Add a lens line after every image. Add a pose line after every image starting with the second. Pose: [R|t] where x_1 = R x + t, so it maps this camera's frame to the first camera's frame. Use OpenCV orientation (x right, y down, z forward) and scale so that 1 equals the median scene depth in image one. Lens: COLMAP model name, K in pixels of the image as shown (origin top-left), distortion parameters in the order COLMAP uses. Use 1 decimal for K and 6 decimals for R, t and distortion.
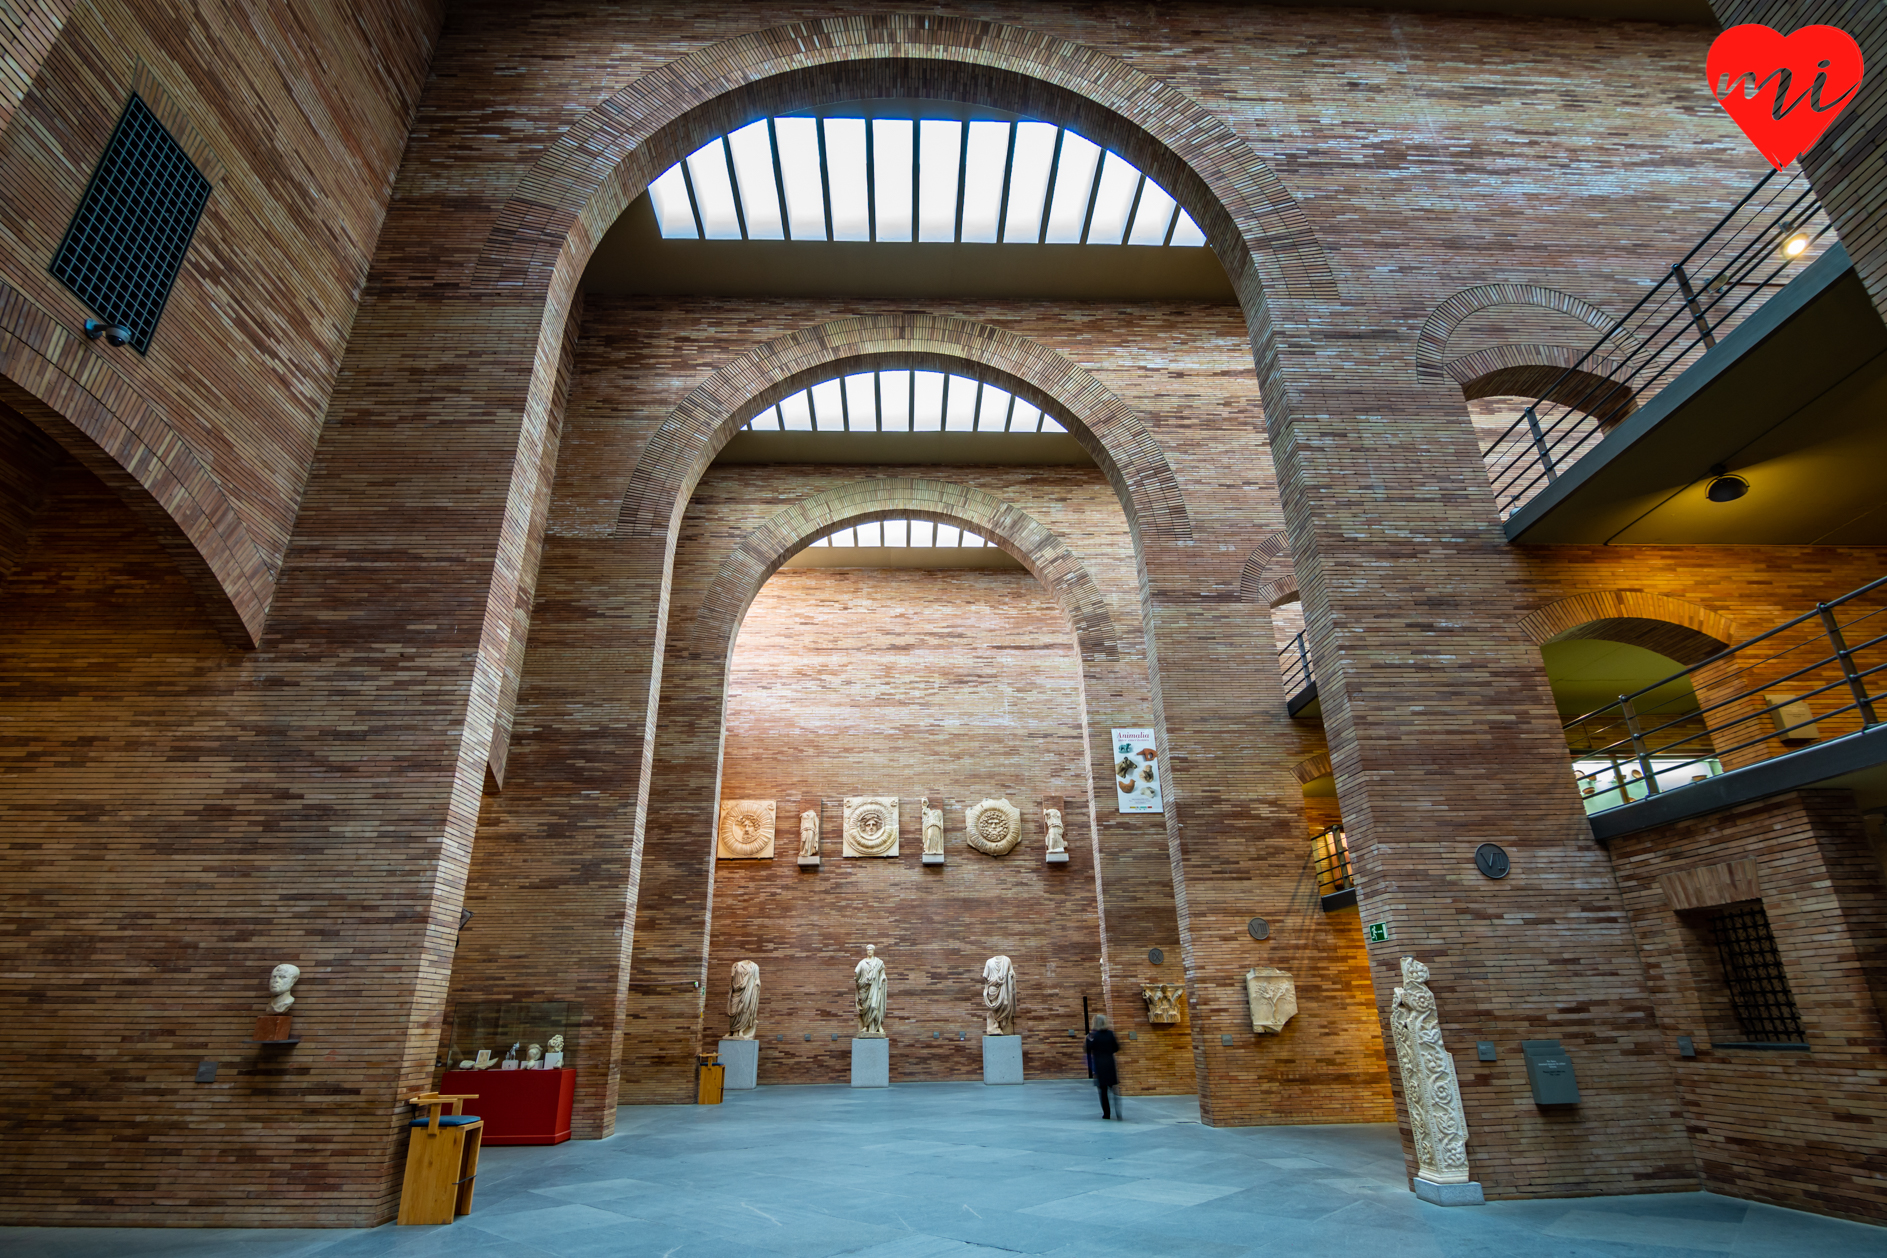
lens RADIAL K [[913.1, 0, 940.4], [0, 913.1, 628.7], [0, 0, 1]] dist [-0.011907, -0.001764]
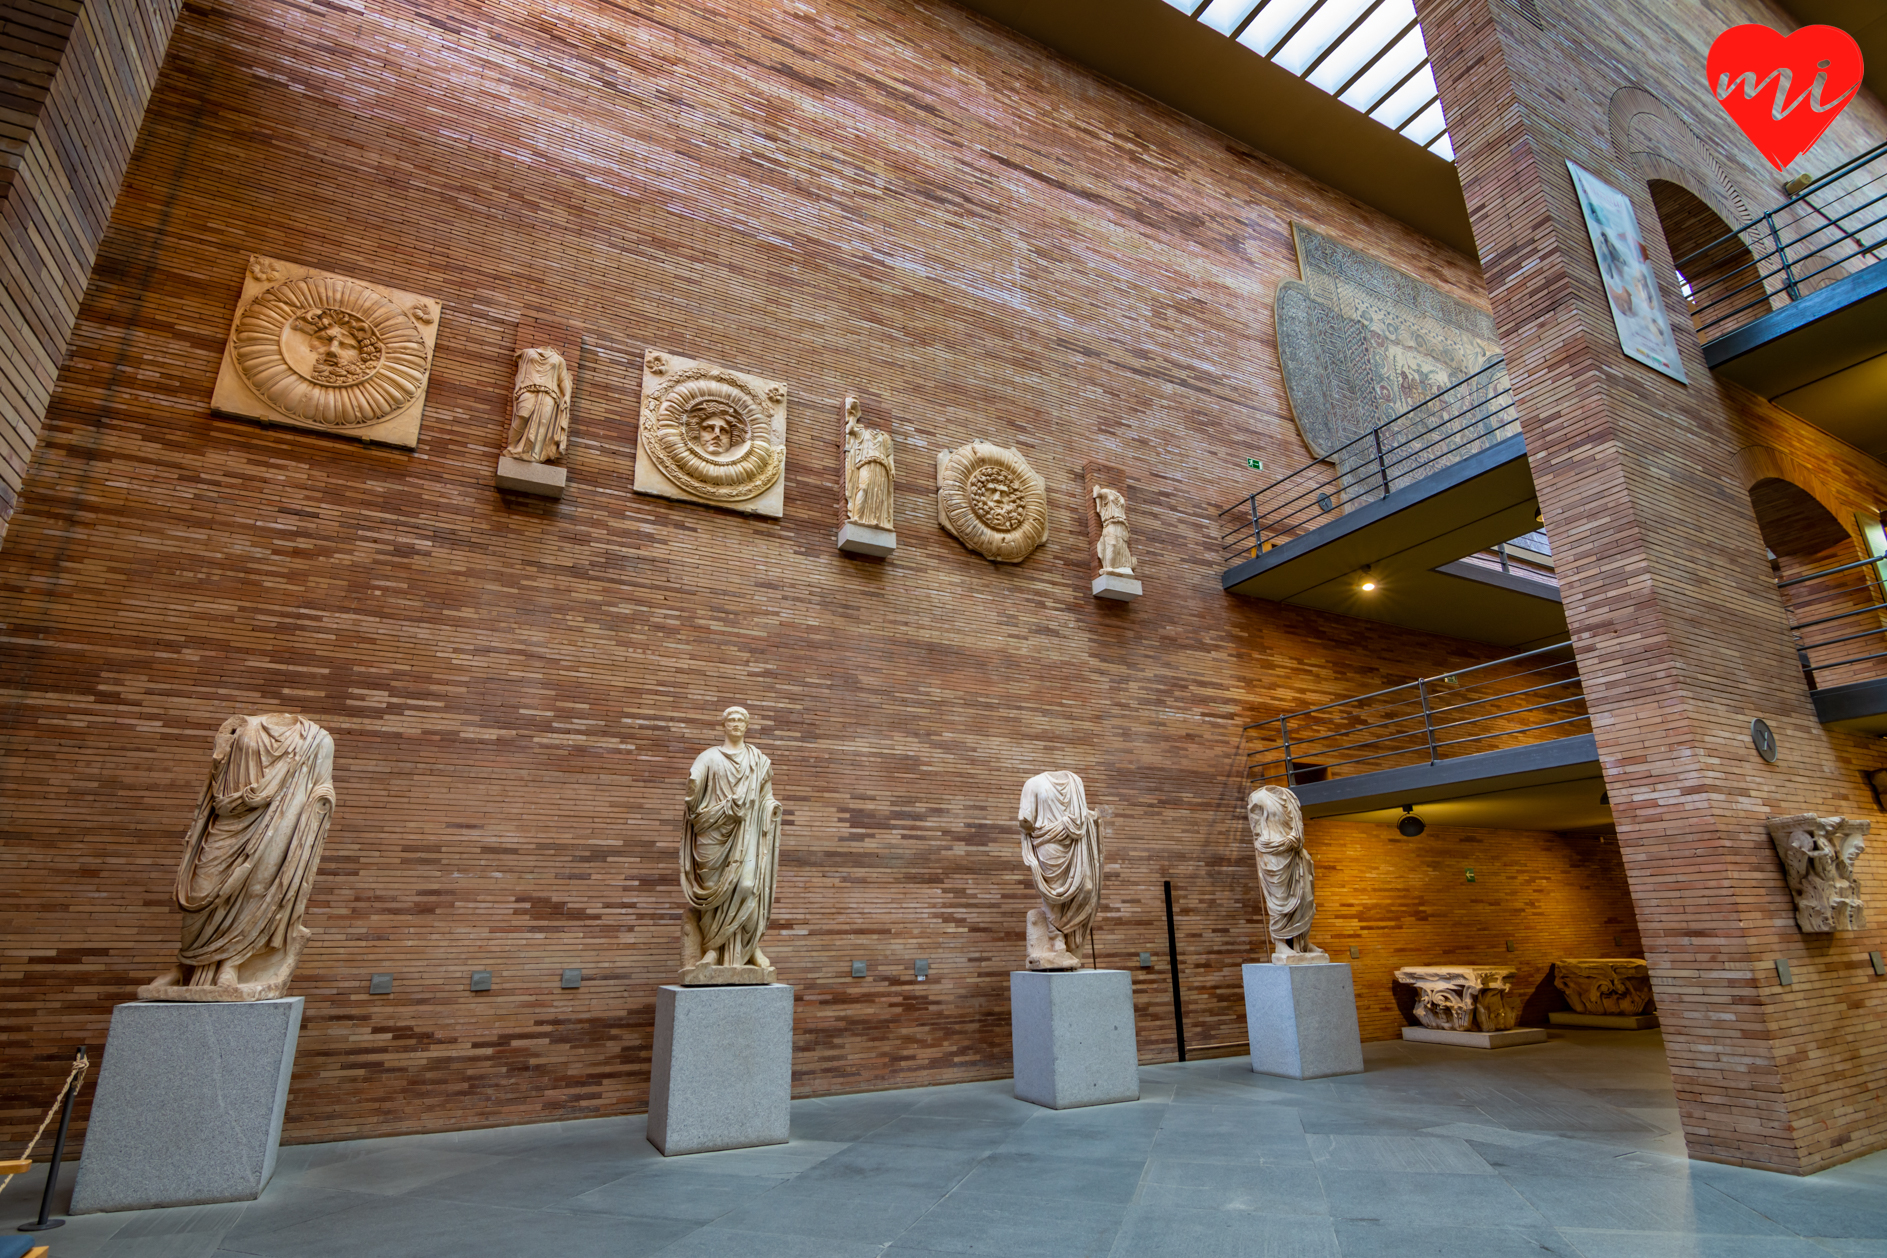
lens RADIAL K [[913.1, 0, 935.7], [0, 913.1, 636.0], [0, 0, 1]] dist [-0.011907, -0.001764]
pose [[0.904835, 0.134728, 0.403883, -0.137770], [-0.168939, 0.984351, 0.050121, 0.271385], [-0.390811, -0.113583, 0.913436, 0.624445]]
